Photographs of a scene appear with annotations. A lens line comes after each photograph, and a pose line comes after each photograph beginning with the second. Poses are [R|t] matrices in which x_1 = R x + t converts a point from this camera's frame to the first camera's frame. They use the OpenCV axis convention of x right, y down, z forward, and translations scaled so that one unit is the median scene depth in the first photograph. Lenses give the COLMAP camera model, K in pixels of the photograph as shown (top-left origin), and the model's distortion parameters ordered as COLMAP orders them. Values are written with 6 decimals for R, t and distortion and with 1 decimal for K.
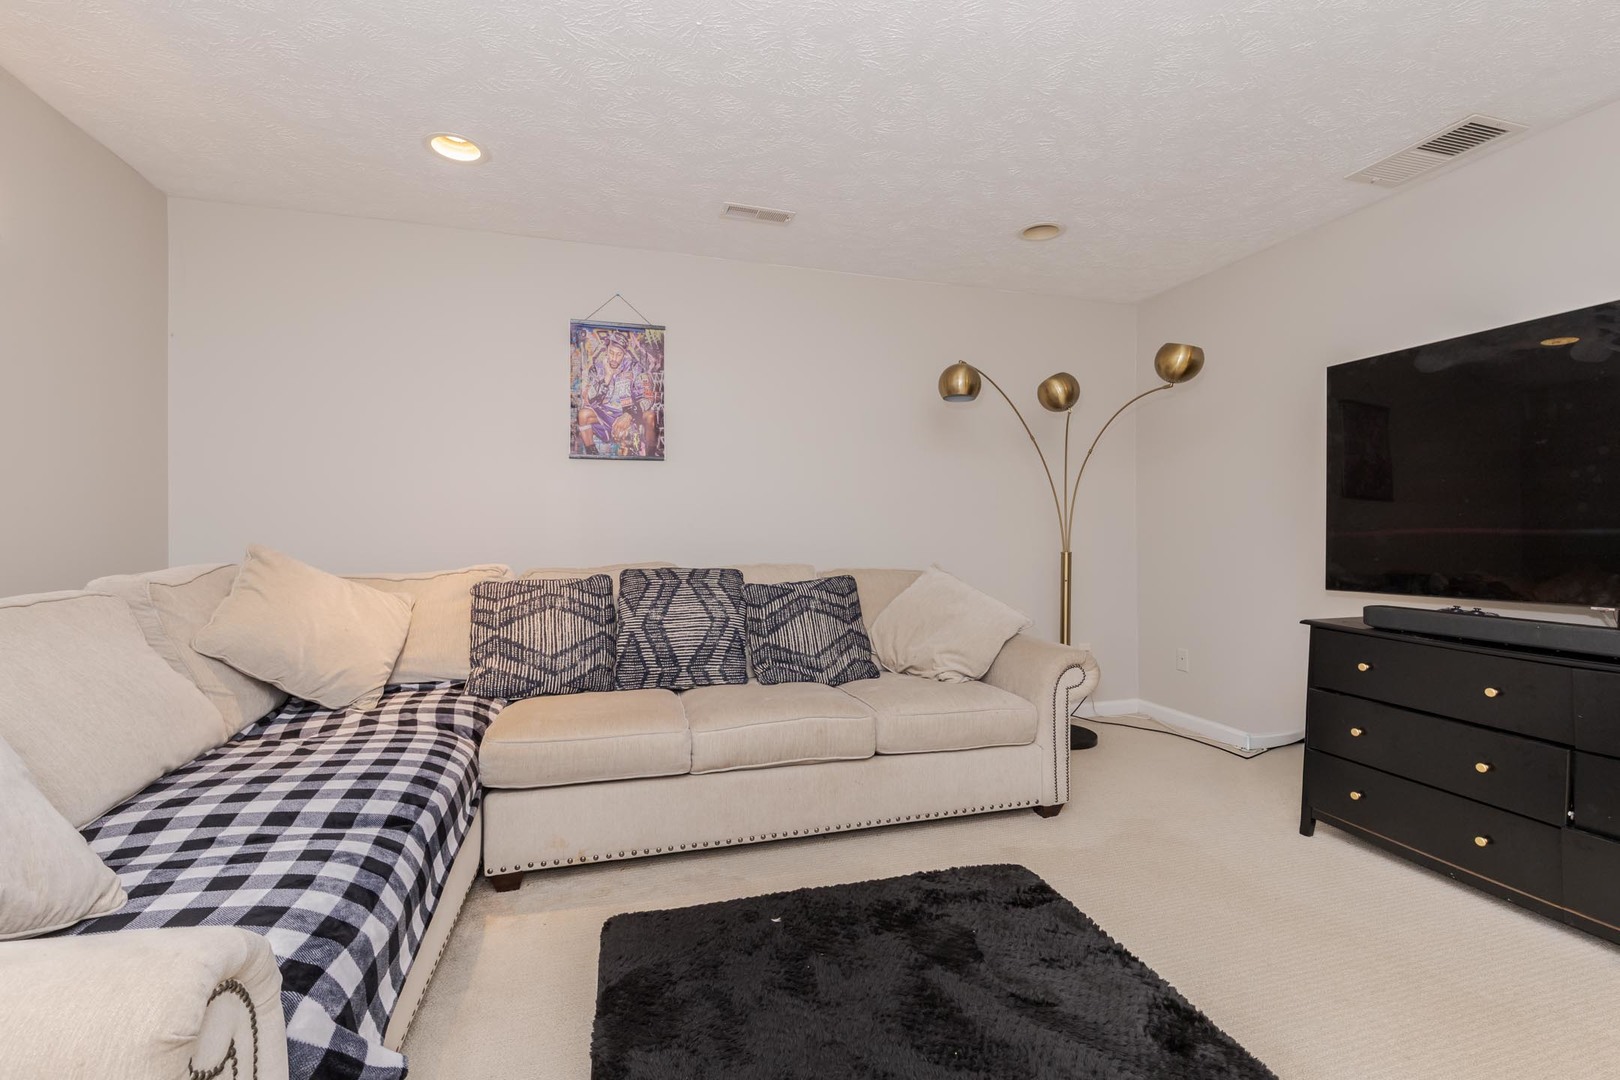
lens RADIAL K [[695.1, 0, 814.9], [0, 695.1, 524.9], [0, 0, 1]] dist [0.001765, 0.000260]
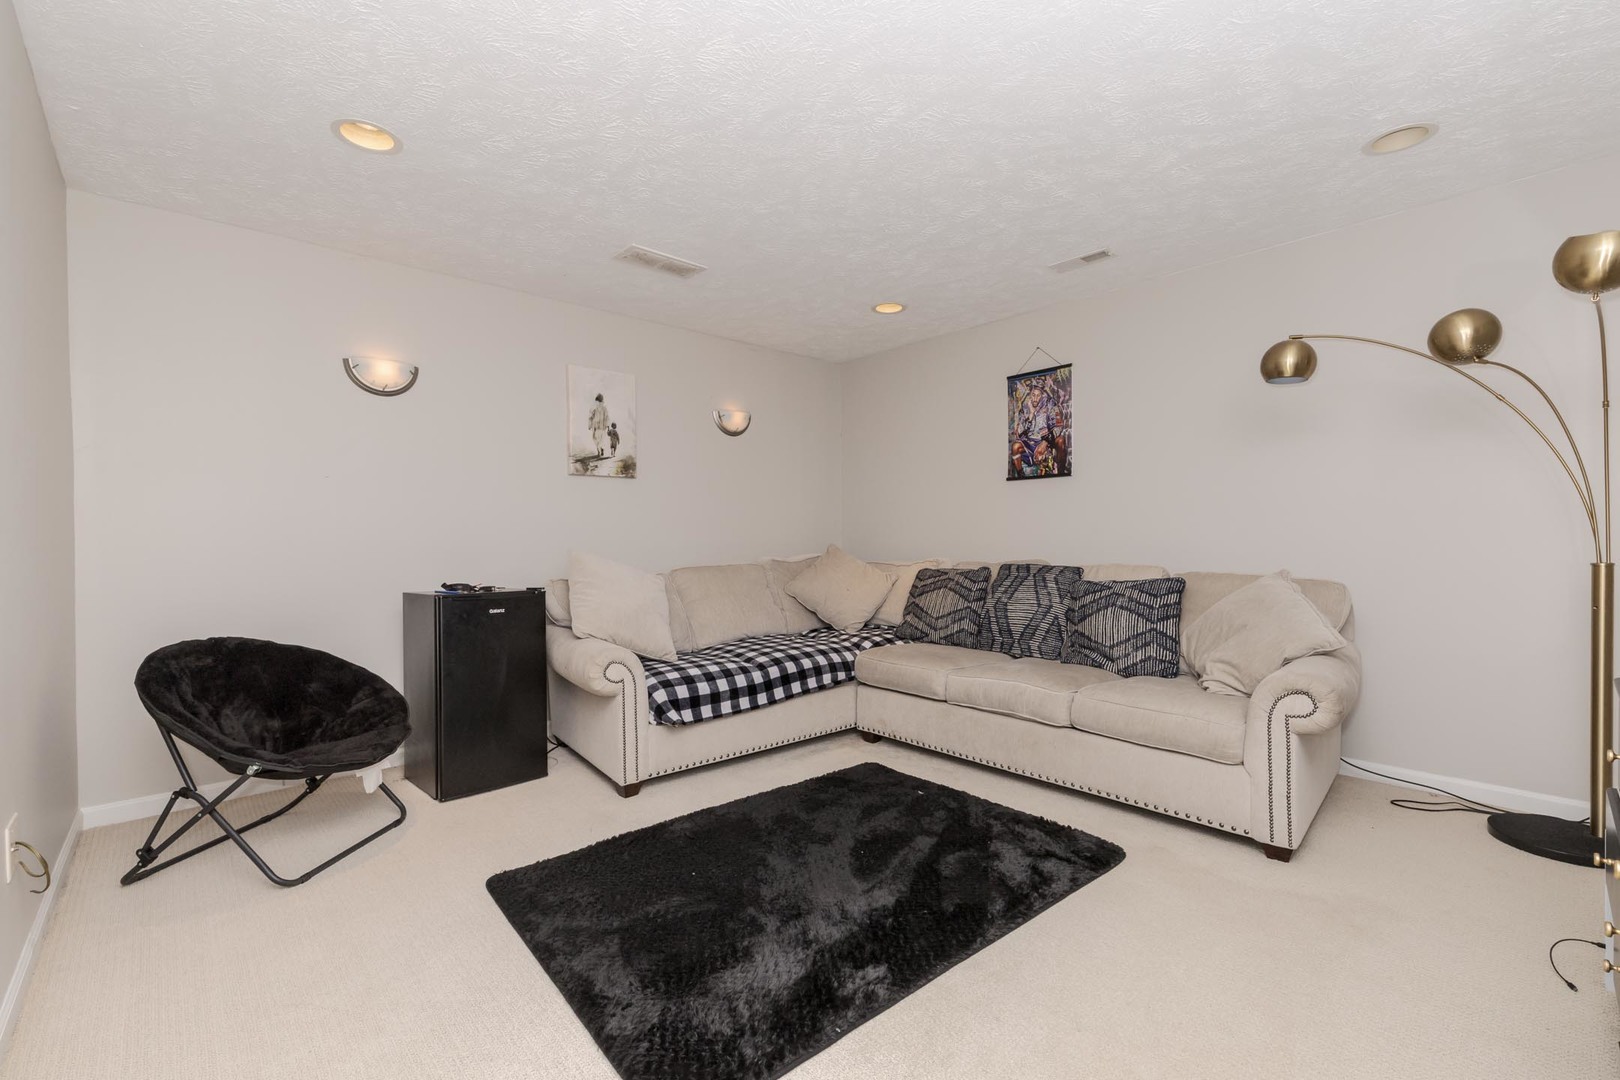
lens RADIAL K [[695.1, 0, 817.0], [0, 695.1, 544.7], [0, 0, 1]] dist [0.001765, 0.000260]
pose [[0.439318, 0.005331, -0.898316, 0.783938], [0.010432, 0.999885, 0.011035, 0.008742], [0.898271, -0.014220, 0.439211, 0.096659]]
